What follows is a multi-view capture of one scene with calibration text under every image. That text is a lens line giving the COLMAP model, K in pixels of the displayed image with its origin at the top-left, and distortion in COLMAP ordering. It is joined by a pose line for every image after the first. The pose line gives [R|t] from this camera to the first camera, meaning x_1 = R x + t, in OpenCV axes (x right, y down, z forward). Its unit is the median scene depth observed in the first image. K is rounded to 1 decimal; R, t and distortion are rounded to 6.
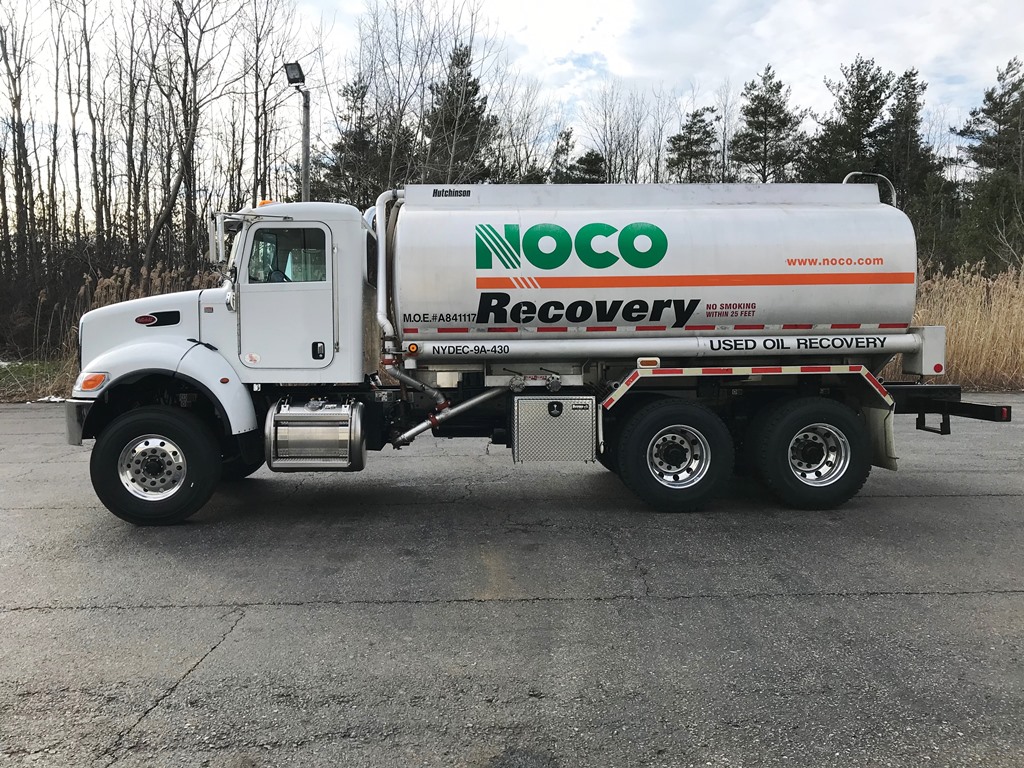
lens RADIAL K [[809.1, 0, 521.6], [0, 809.1, 377.4], [0, 0, 1]] dist [0.046865, -0.054276]
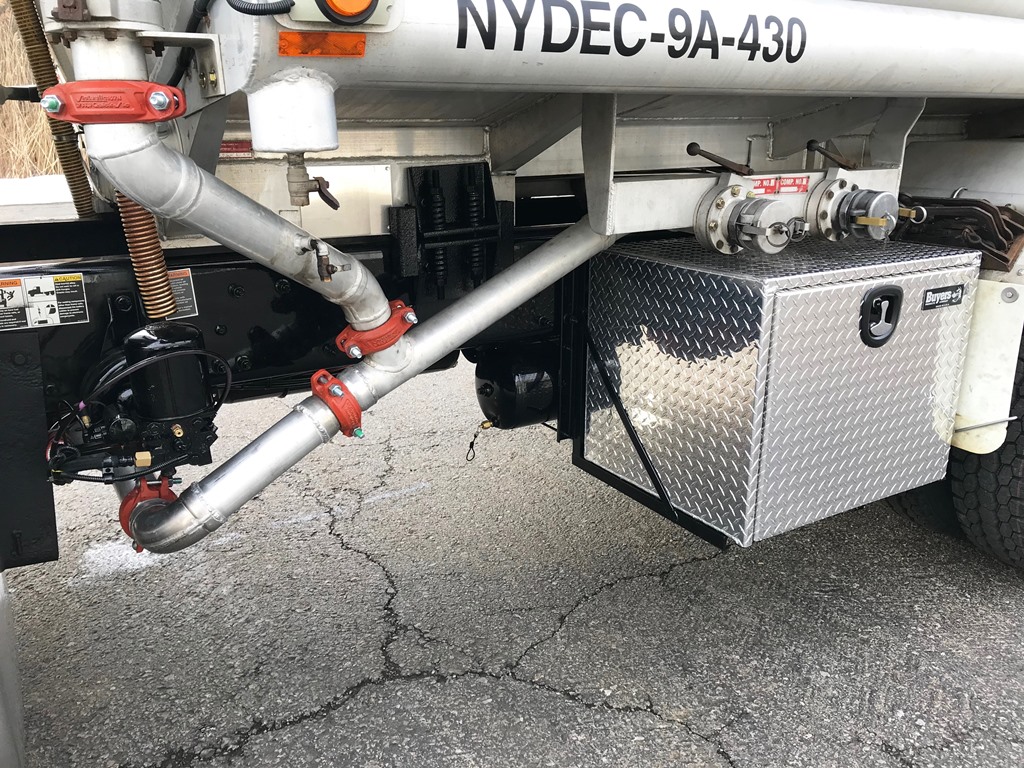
lens RADIAL K [[809.1, 0, 516.1], [0, 809.1, 381.3], [0, 0, 1]] dist [0.046865, -0.054276]
pose [[0.898368, -0.127616, 0.420297, -0.166377], [0.013451, 0.964408, 0.264076, -0.008641], [-0.439038, -0.231584, 0.868109, 0.831277]]
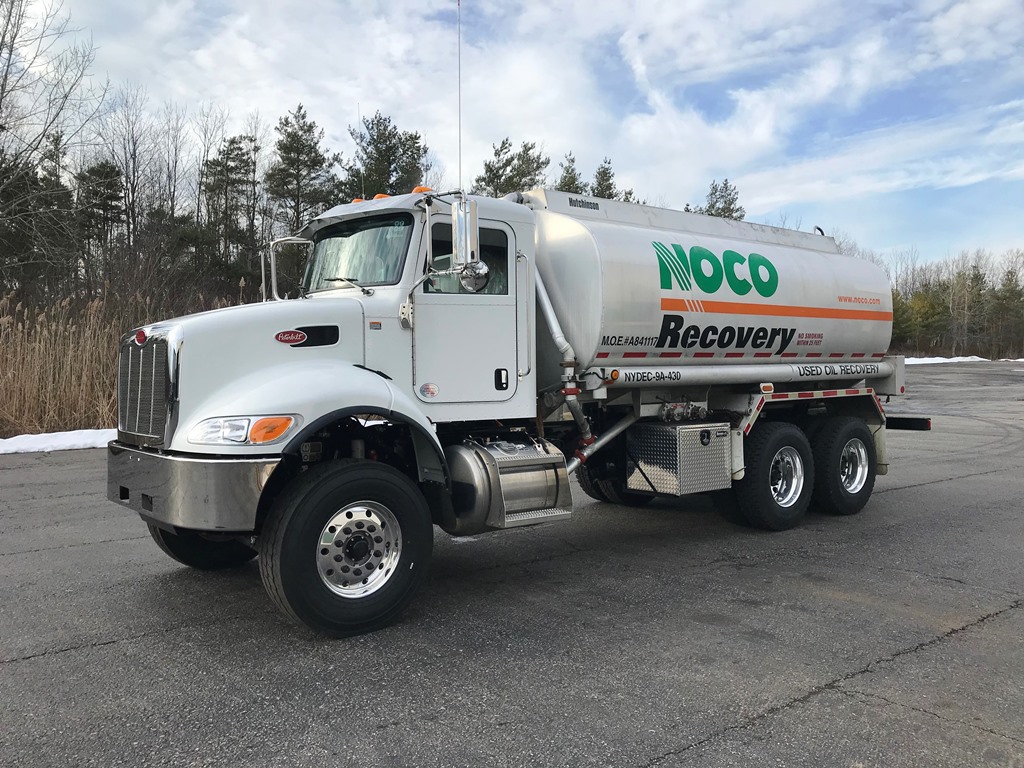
lens RADIAL K [[809.1, 0, 535.5], [0, 809.1, 376.7], [0, 0, 1]] dist [0.046865, -0.054276]
pose [[0.815282, -0.007400, 0.579016, -0.688582], [0.033495, 0.998847, -0.034397, -0.006537], [-0.578094, 0.047438, 0.814590, 0.324508]]
